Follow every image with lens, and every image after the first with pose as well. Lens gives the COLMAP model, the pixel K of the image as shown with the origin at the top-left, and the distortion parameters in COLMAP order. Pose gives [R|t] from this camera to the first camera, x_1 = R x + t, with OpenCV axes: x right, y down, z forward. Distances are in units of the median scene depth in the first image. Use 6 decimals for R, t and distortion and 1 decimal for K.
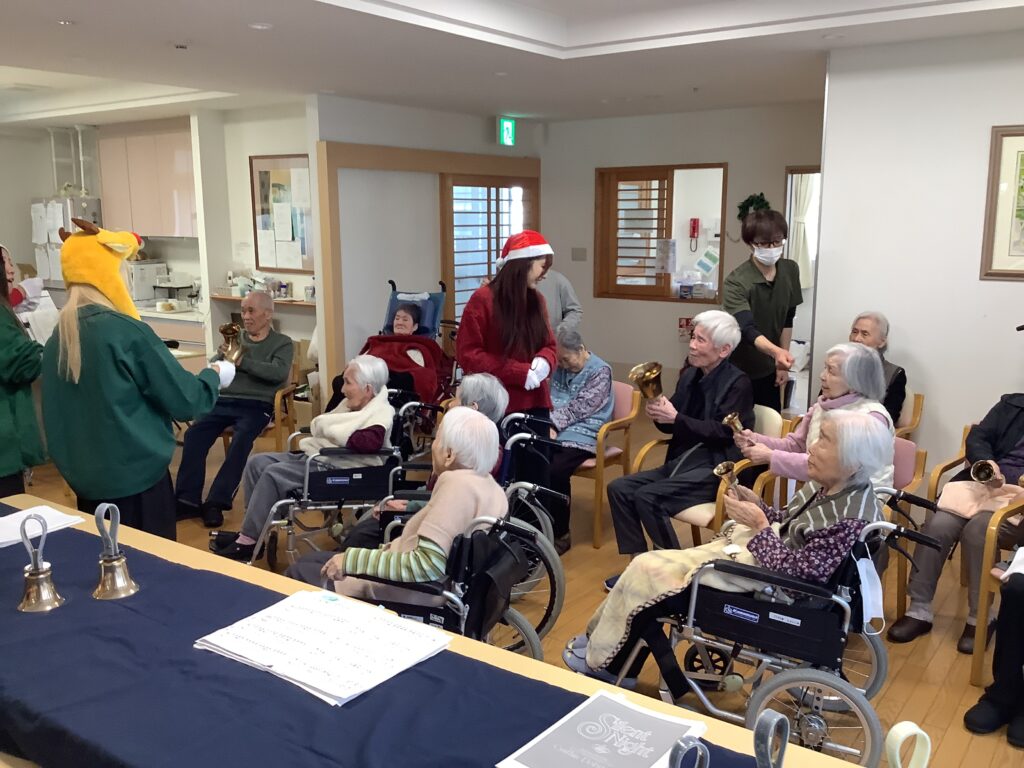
lens RADIAL K [[926.5, 0, 512.0], [0, 926.5, 384.0], [0, 0, 1]] dist [0.080935, -0.136164]
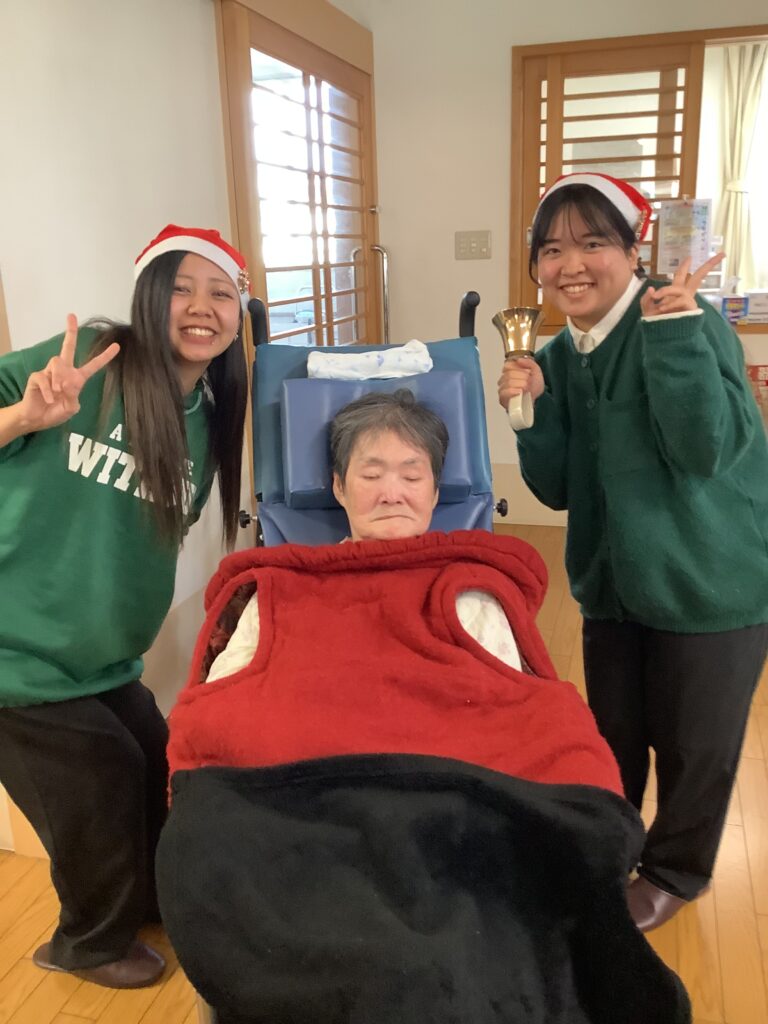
lens RADIAL K [[926.5, 0, 384.0], [0, 926.5, 512.0], [0, 0, 1]] dist [0.080935, -0.136164]
pose [[0.946216, -0.114600, 0.302558, -0.139965], [0.085870, 0.990581, 0.106653, -0.062974], [-0.311931, -0.074936, 0.947145, 0.589255]]
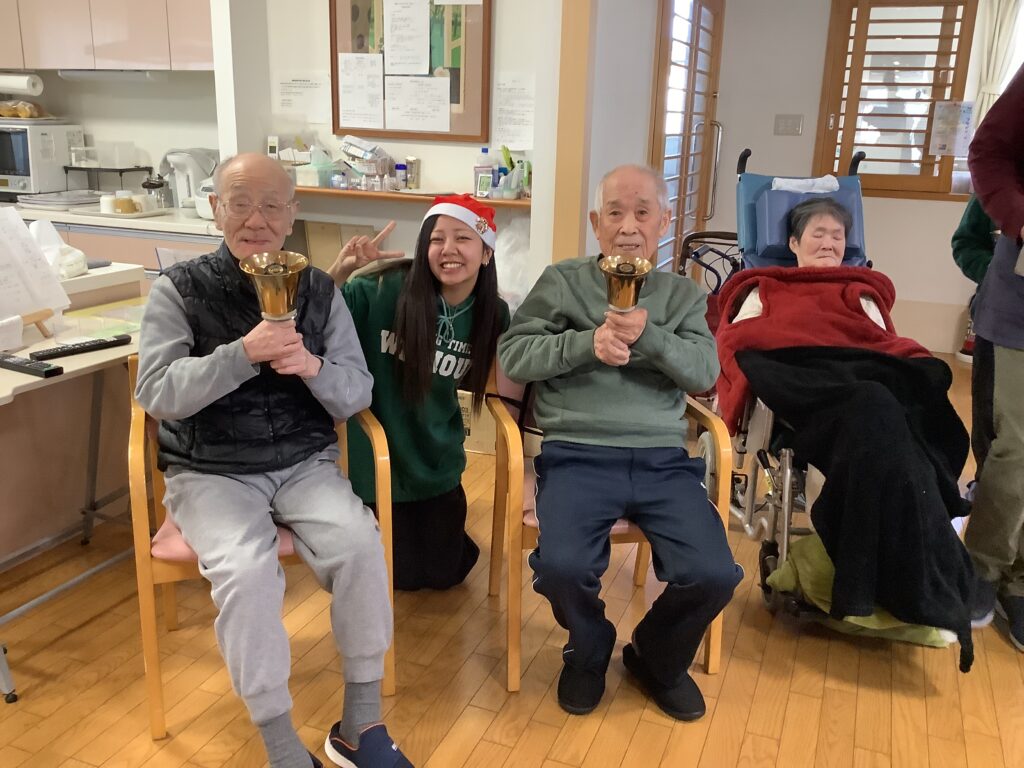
lens RADIAL K [[926.5, 0, 512.0], [0, 926.5, 384.0], [0, 0, 1]] dist [0.080935, -0.136164]
pose [[0.973034, -0.037257, 0.227633, -0.281525], [0.013315, 0.994296, 0.105823, -0.035702], [-0.230277, -0.099938, 0.967980, 0.433026]]
